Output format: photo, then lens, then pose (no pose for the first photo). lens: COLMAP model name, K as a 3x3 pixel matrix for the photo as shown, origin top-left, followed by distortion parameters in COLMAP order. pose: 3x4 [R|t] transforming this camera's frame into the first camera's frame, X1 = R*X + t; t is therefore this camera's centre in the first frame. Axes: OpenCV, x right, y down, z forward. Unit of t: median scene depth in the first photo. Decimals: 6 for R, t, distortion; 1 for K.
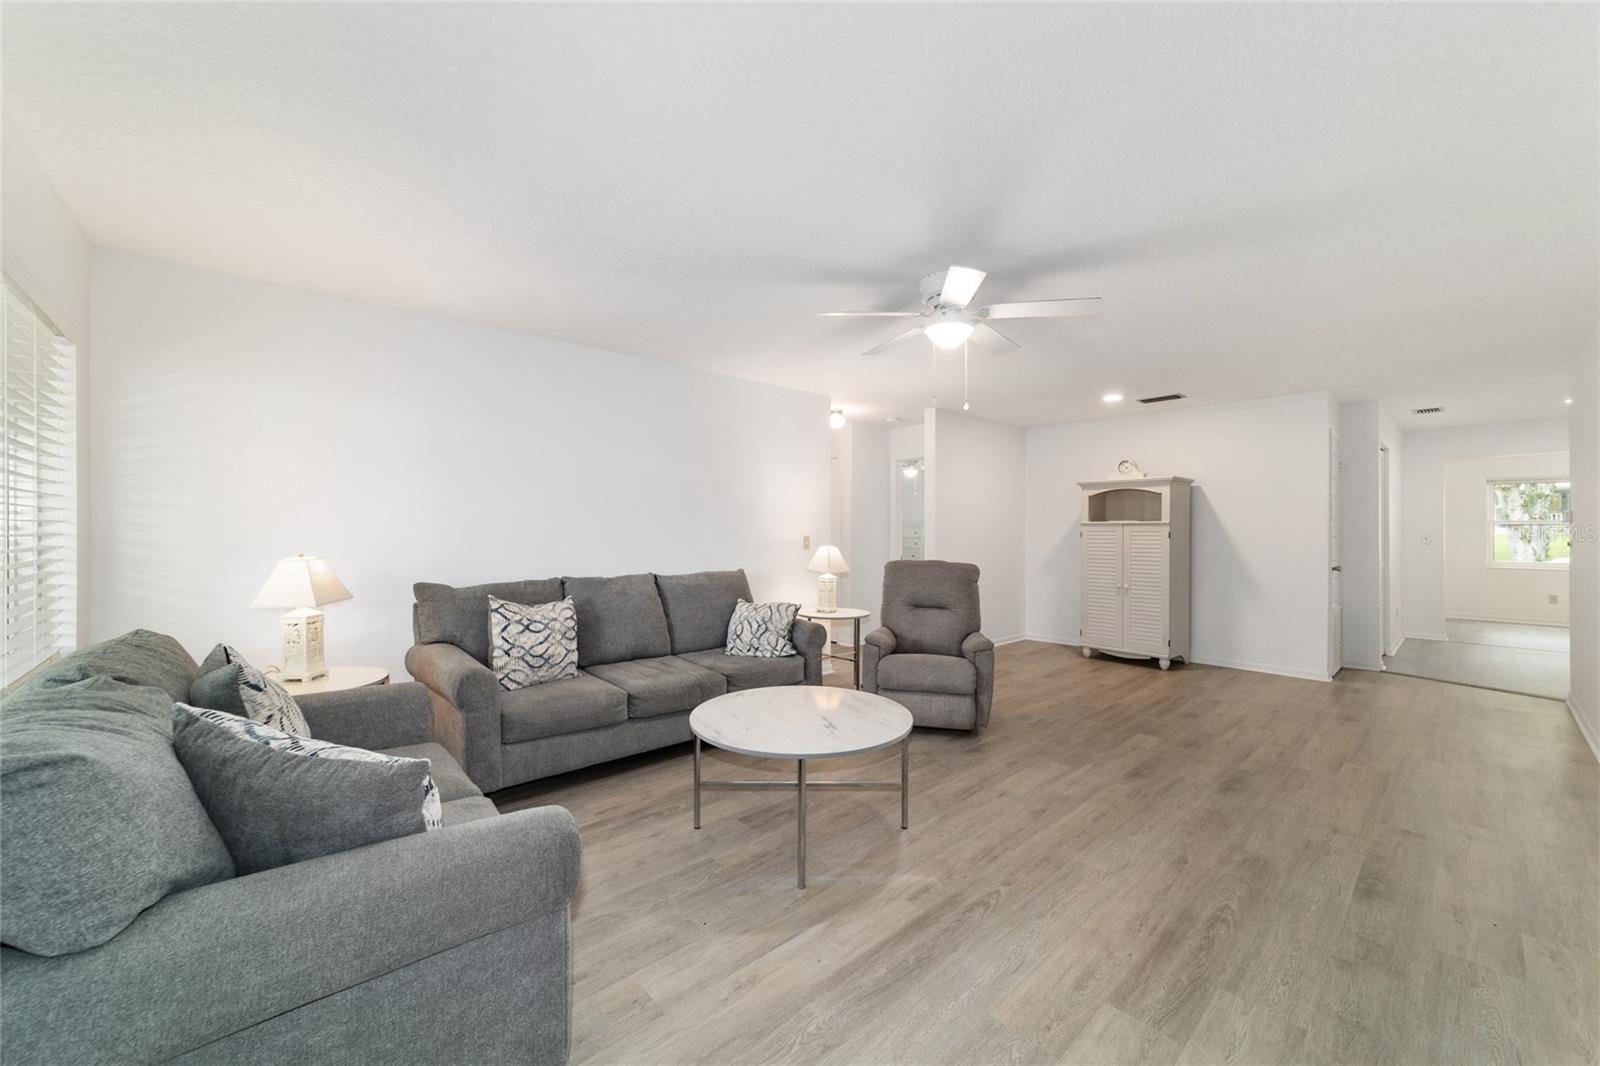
lens RADIAL K [[608.3, 0, 794.7], [0, 608.3, 530.0], [0, 0, 1]] dist [-0.015070, 0.008235]
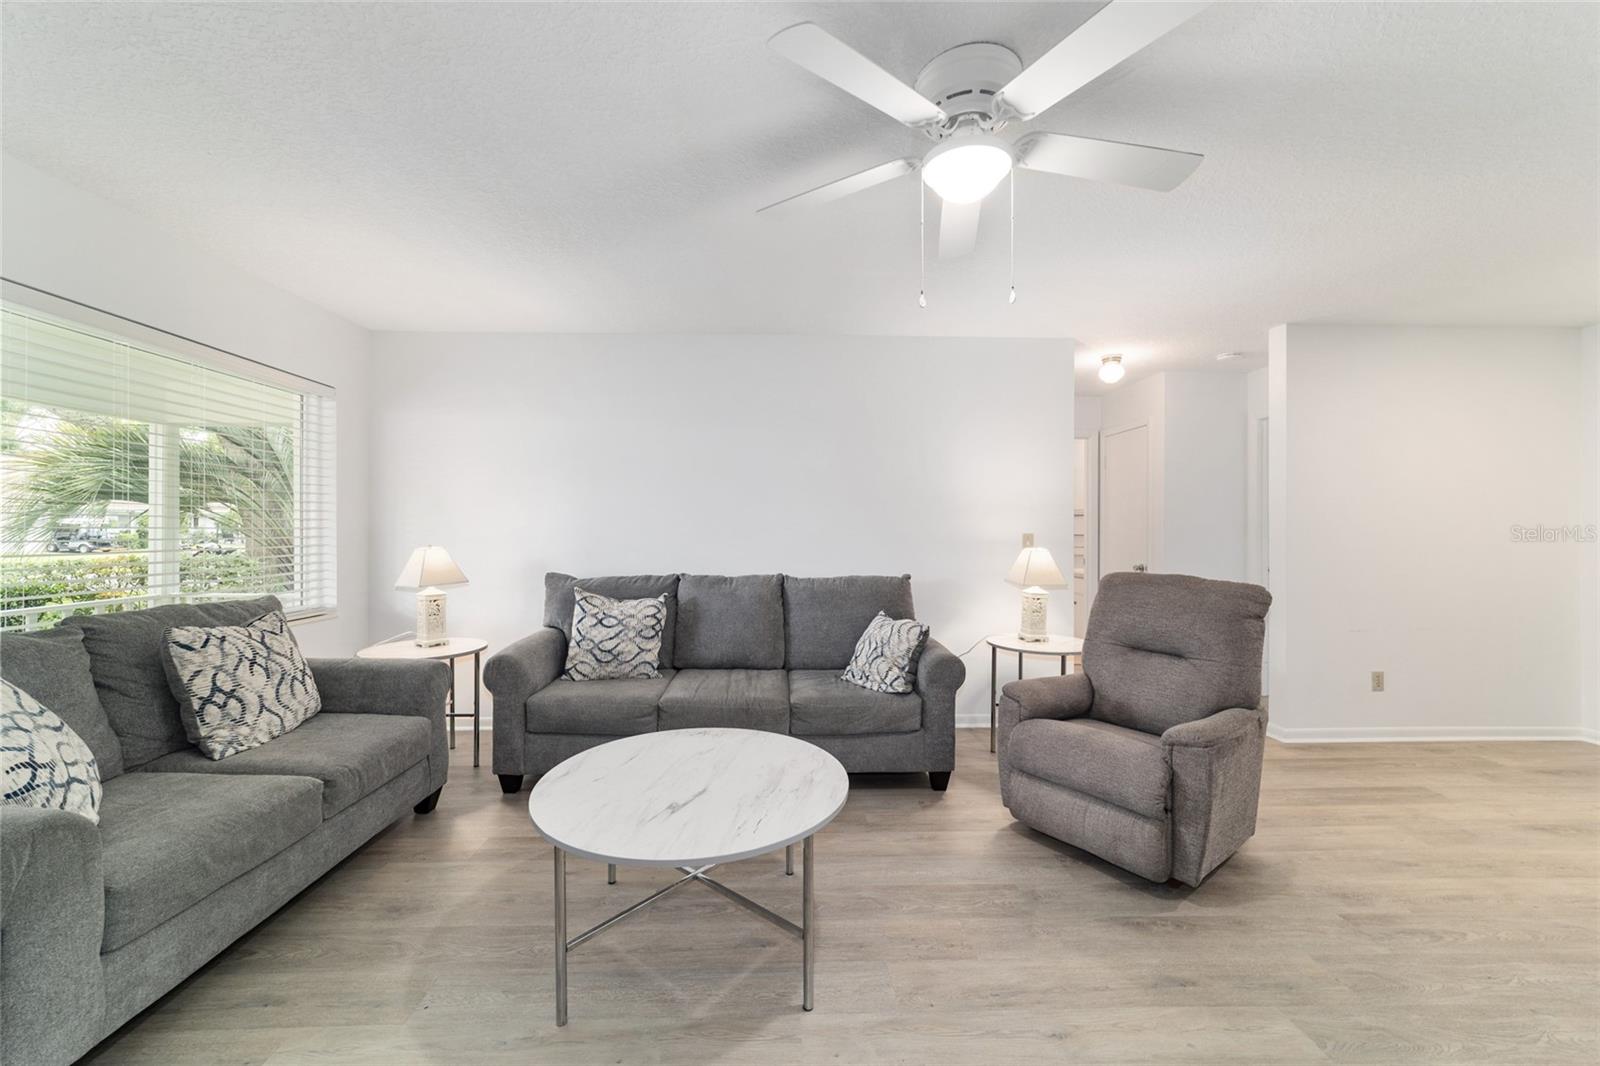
lens RADIAL K [[608.3, 0, 794.7], [0, 608.3, 530.0], [0, 0, 1]] dist [-0.015070, 0.008235]
pose [[0.768297, -0.000186, -0.640093, 0.367003], [0.000590, 1.000000, 0.000418, 0.006004], [0.640093, -0.000699, 0.768297, 0.343052]]
